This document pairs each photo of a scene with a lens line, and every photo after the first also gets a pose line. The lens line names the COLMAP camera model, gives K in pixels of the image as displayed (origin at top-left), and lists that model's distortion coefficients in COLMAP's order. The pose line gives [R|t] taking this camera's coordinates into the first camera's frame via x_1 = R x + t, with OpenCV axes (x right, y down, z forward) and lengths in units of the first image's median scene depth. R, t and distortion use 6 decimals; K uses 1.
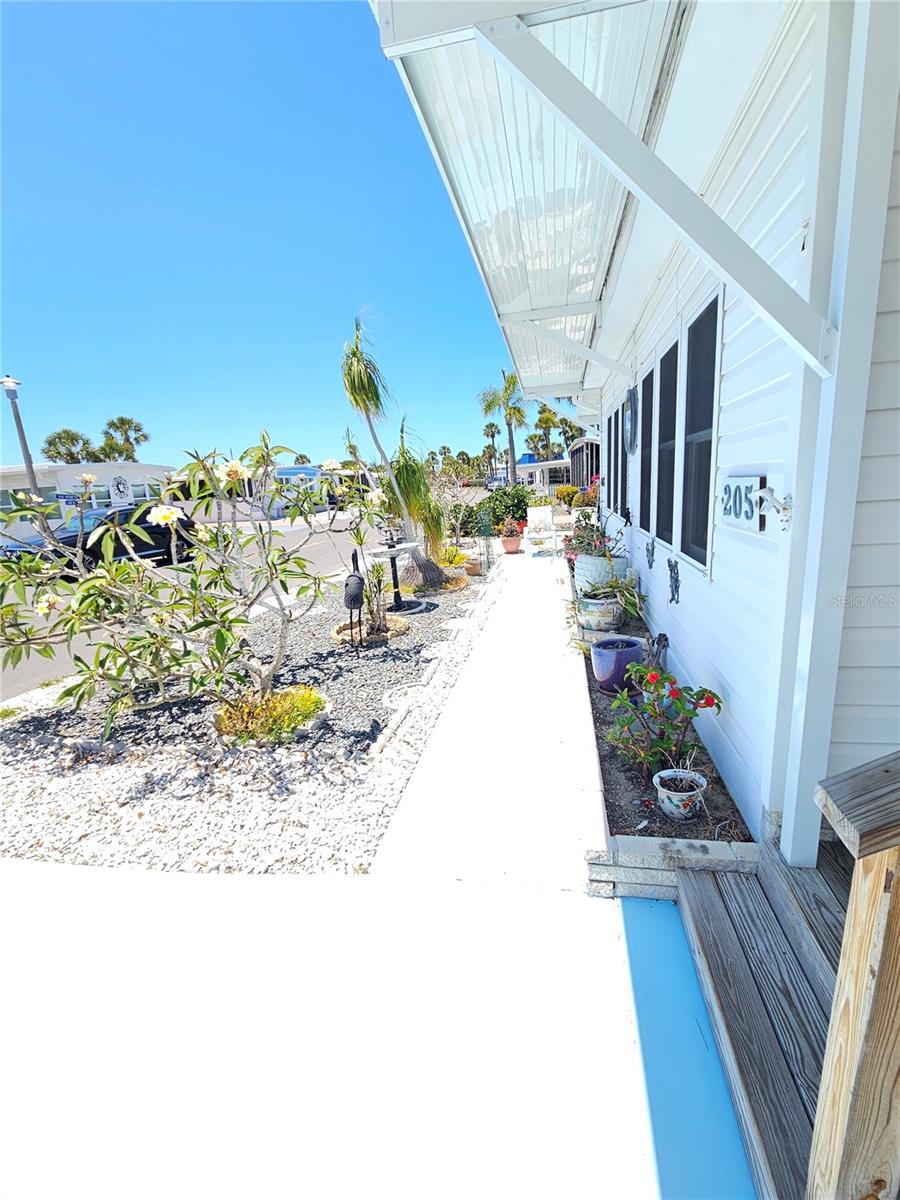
lens RADIAL K [[487.8, 0, 450.0], [0, 487.8, 600.0], [0, 0, 1]] dist [-0.003207, 0.000183]
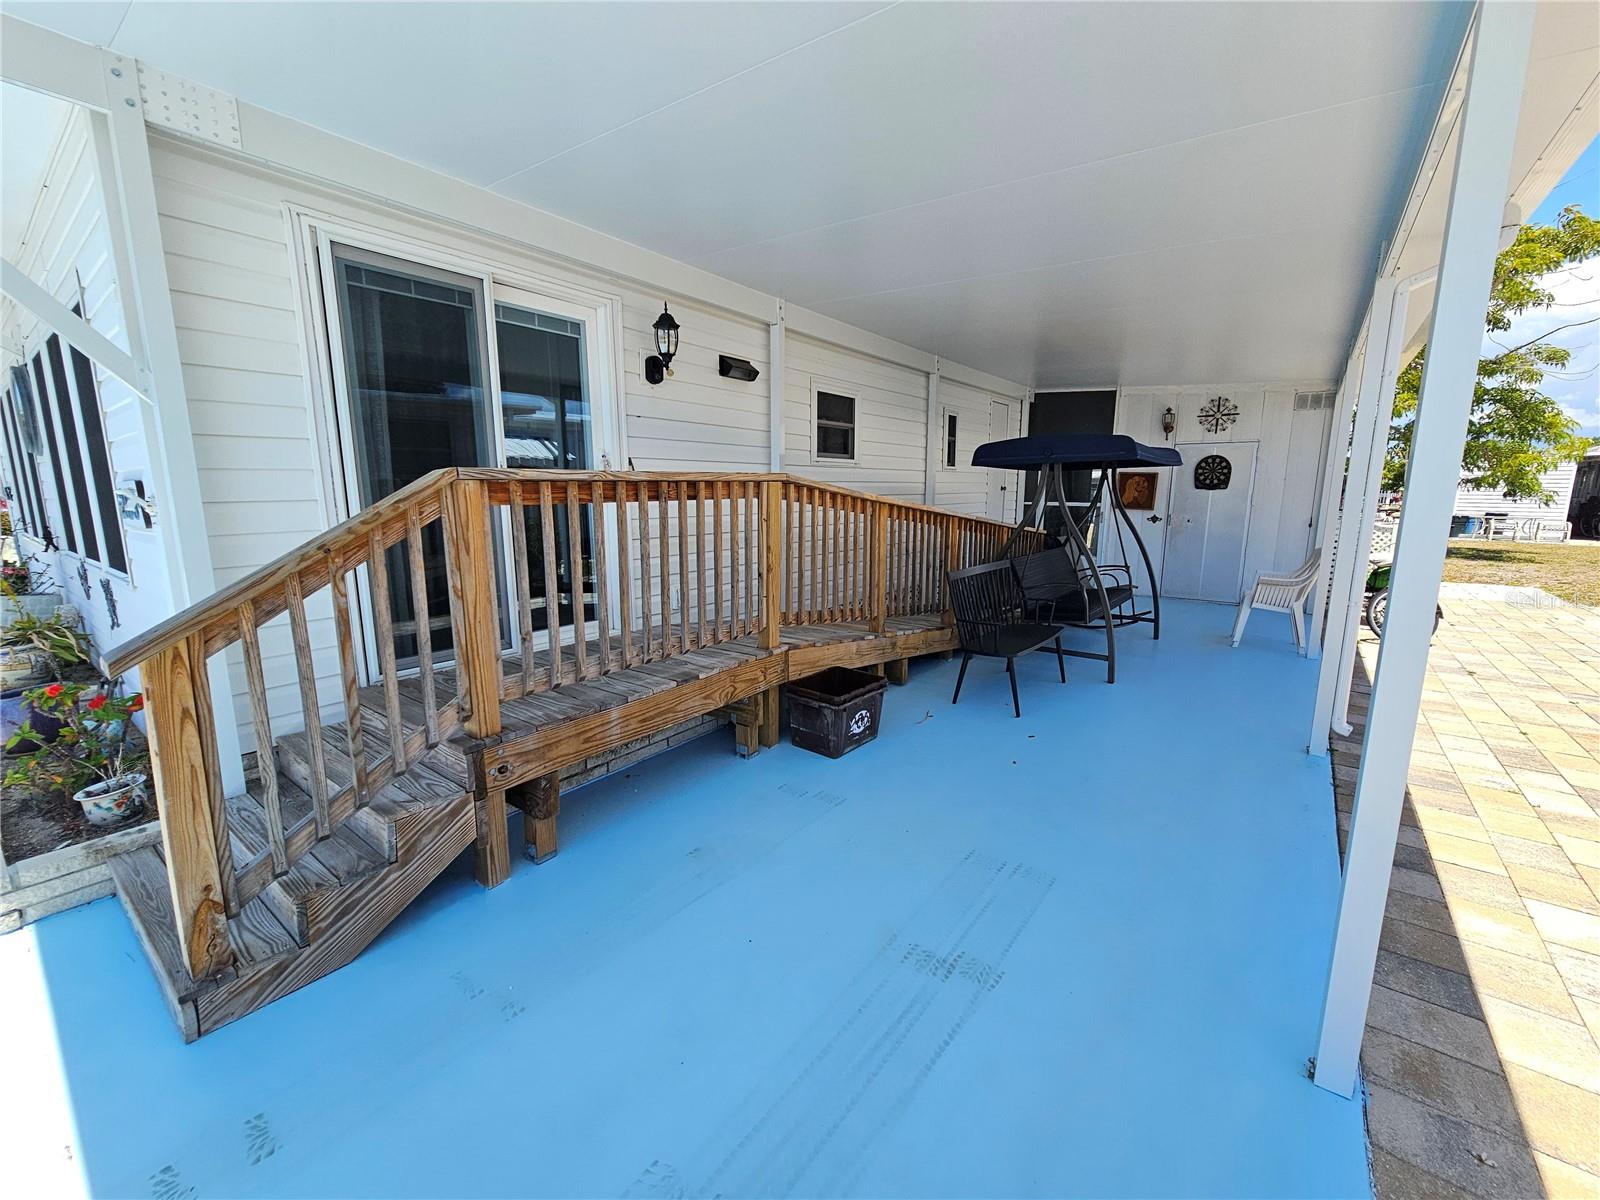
lens RADIAL K [[650.5, 0, 800.0], [0, 650.5, 600.0], [0, 0, 1]] dist [-0.003207, 0.000183]
pose [[0.426926, -0.088650, 0.899931, -0.047928], [0.186466, 0.982426, 0.008317, 0.173274], [-0.884853, 0.164255, 0.435954, -0.570339]]
